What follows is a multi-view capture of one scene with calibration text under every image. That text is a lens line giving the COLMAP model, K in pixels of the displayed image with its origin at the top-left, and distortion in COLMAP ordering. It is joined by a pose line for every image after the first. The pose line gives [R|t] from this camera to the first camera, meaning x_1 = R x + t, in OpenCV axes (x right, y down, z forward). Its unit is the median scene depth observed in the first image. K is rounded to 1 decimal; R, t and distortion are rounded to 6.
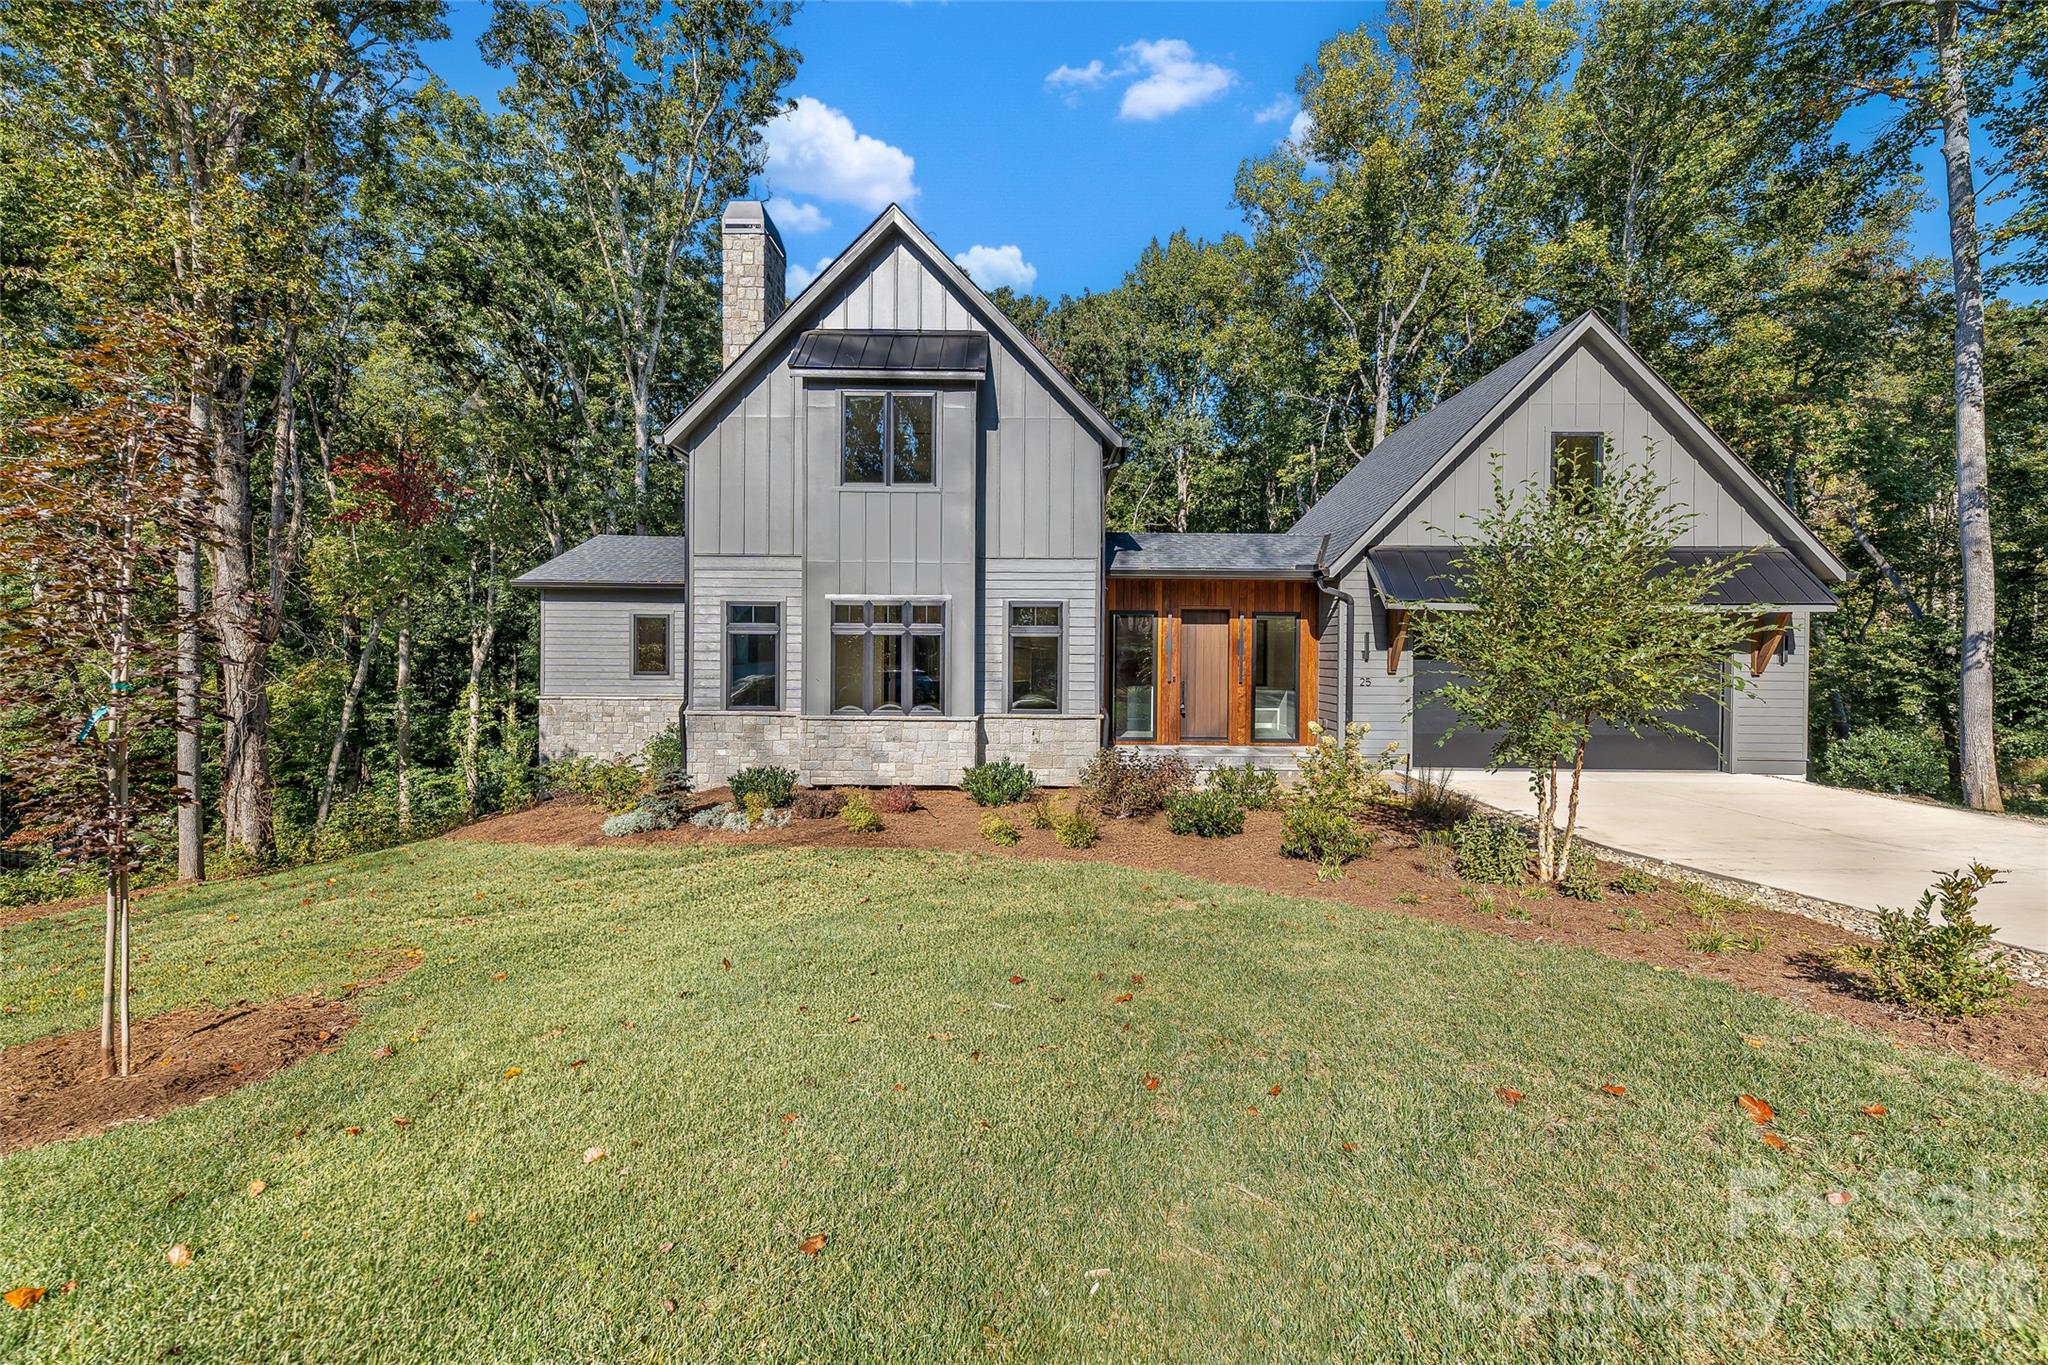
lens RADIAL K [[846.2, 0, 1019.8], [0, 846.2, 692.5], [0, 0, 1]] dist [0.011132, -0.005909]
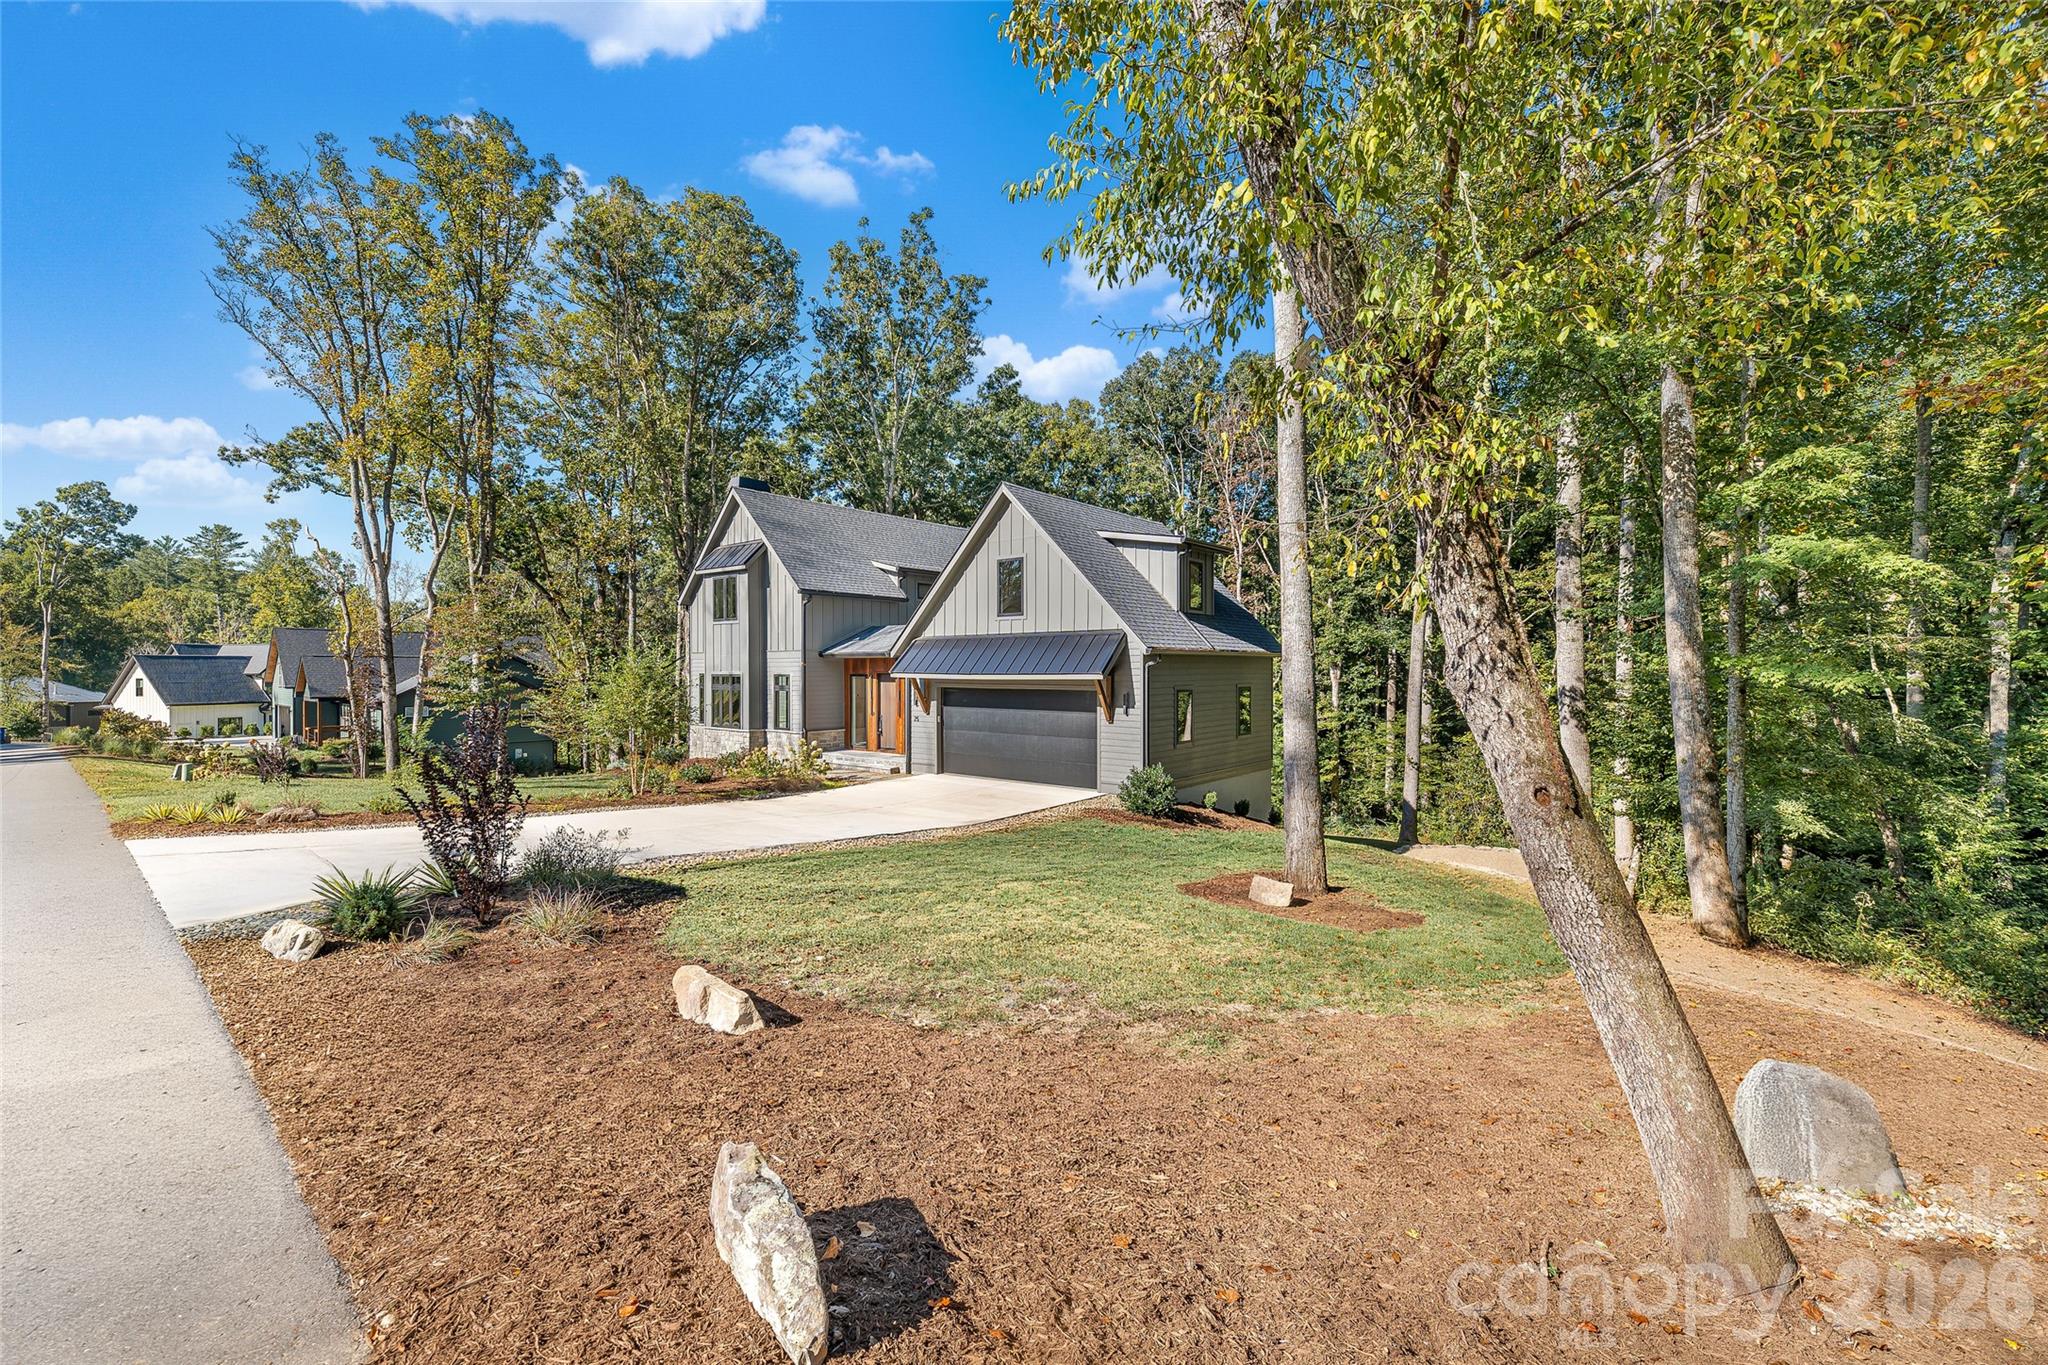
lens RADIAL K [[846.2, 0, 1019.8], [0, 846.2, 692.5], [0, 0, 1]] dist [0.011132, -0.005909]
pose [[0.775273, 0.008537, -0.631568, 1.289056], [-0.016243, 0.999847, -0.006424, -0.044734], [0.631417, 0.015240, 0.775294, -0.135319]]
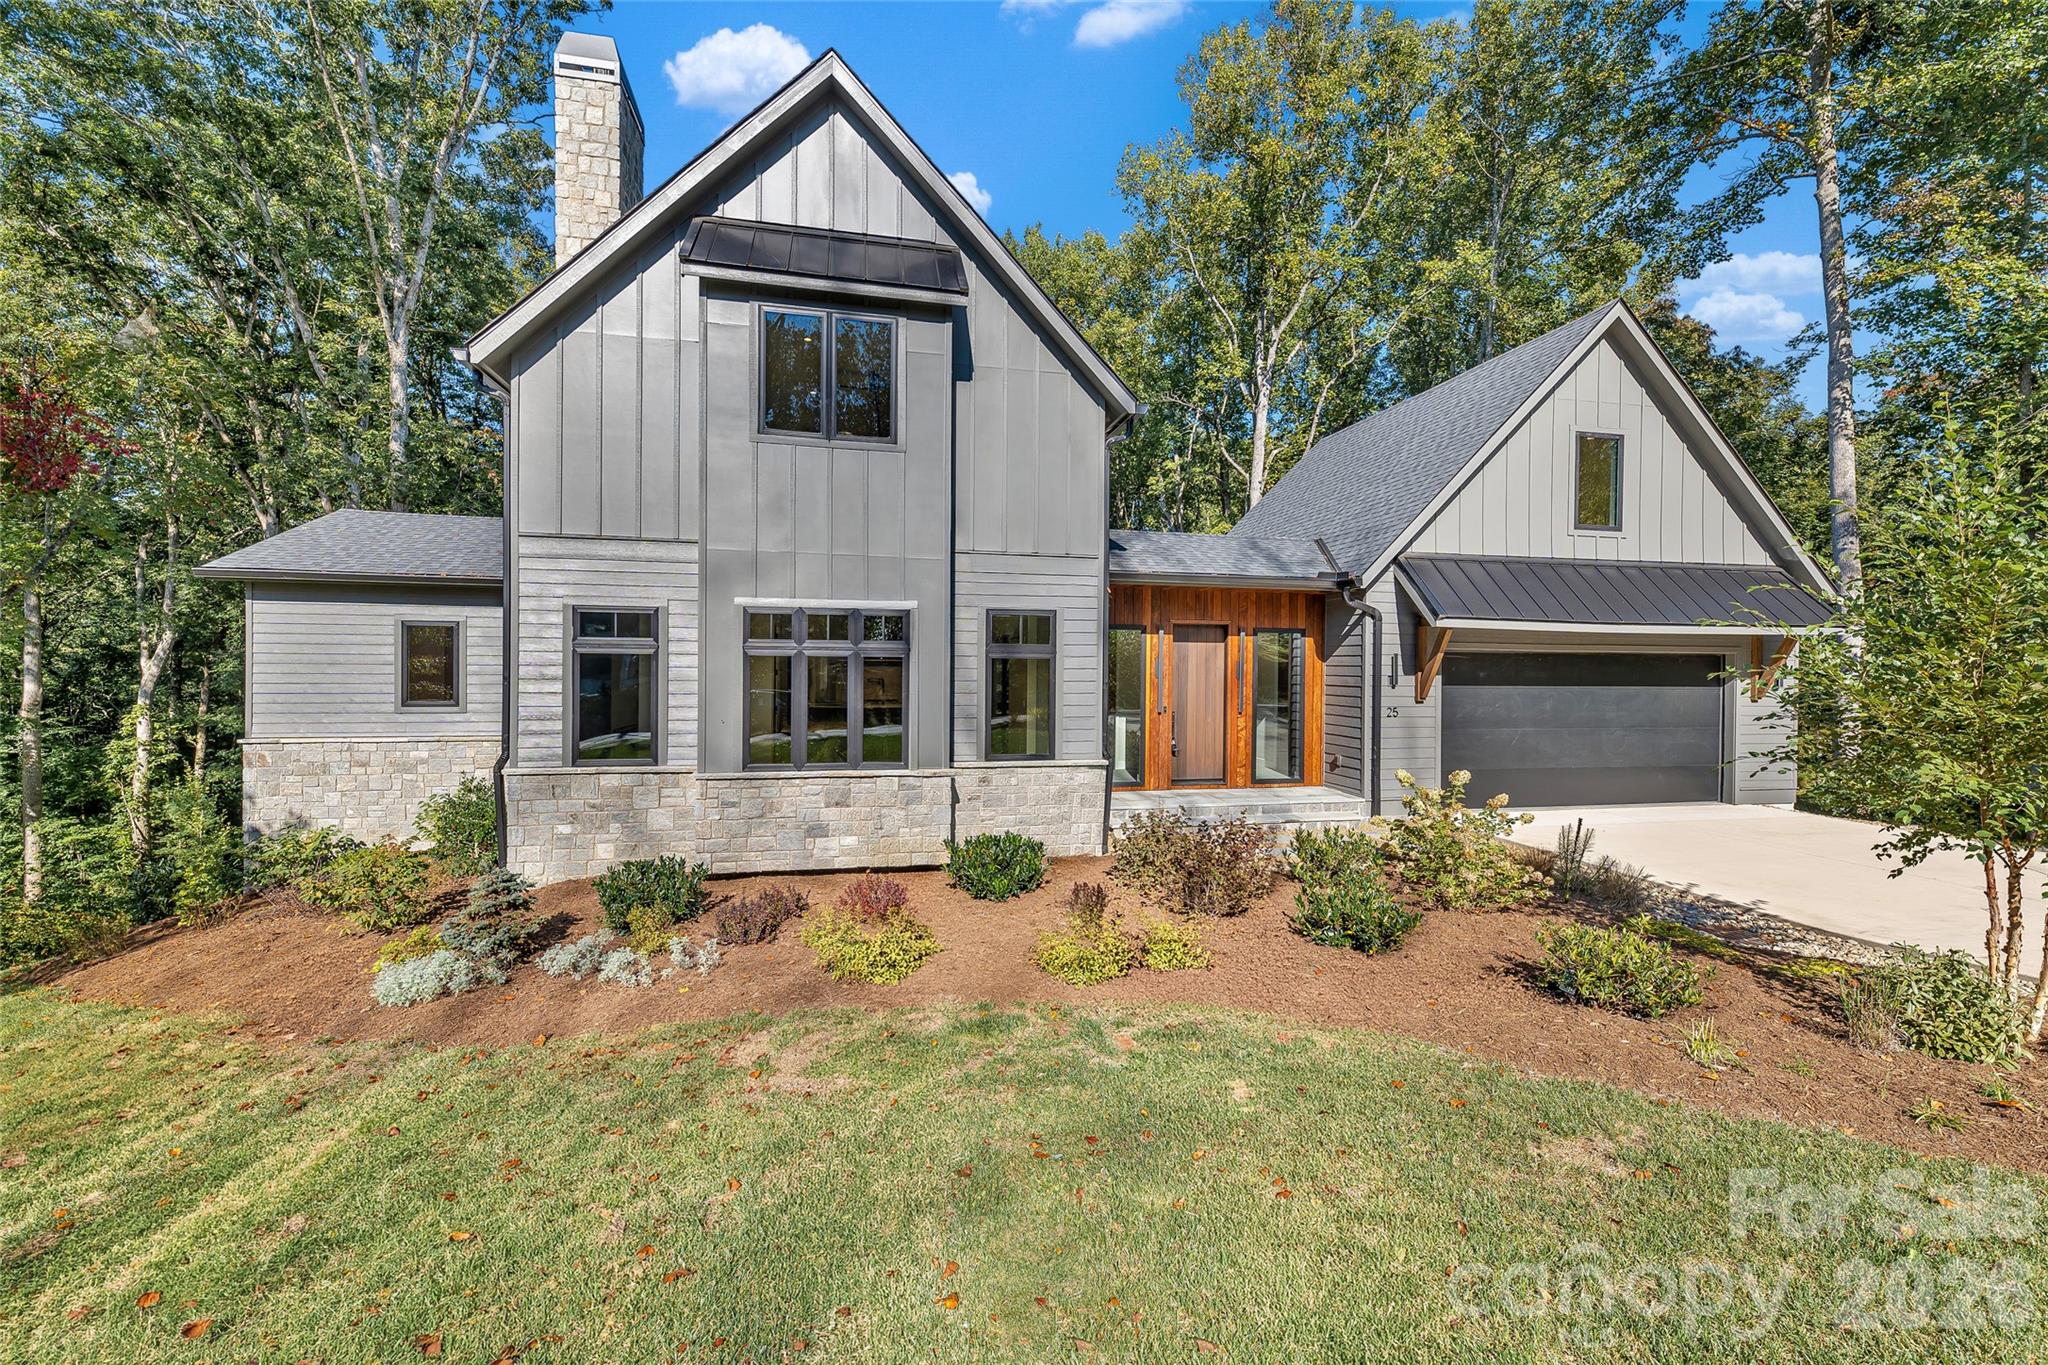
lens RADIAL K [[846.2, 0, 1019.8], [0, 846.2, 692.5], [0, 0, 1]] dist [0.011132, -0.005909]
pose [[0.974679, -0.006633, 0.223508, -0.115669], [0.009006, 0.999913, -0.009599, -0.021656], [-0.223425, 0.011369, 0.974655, 0.202936]]
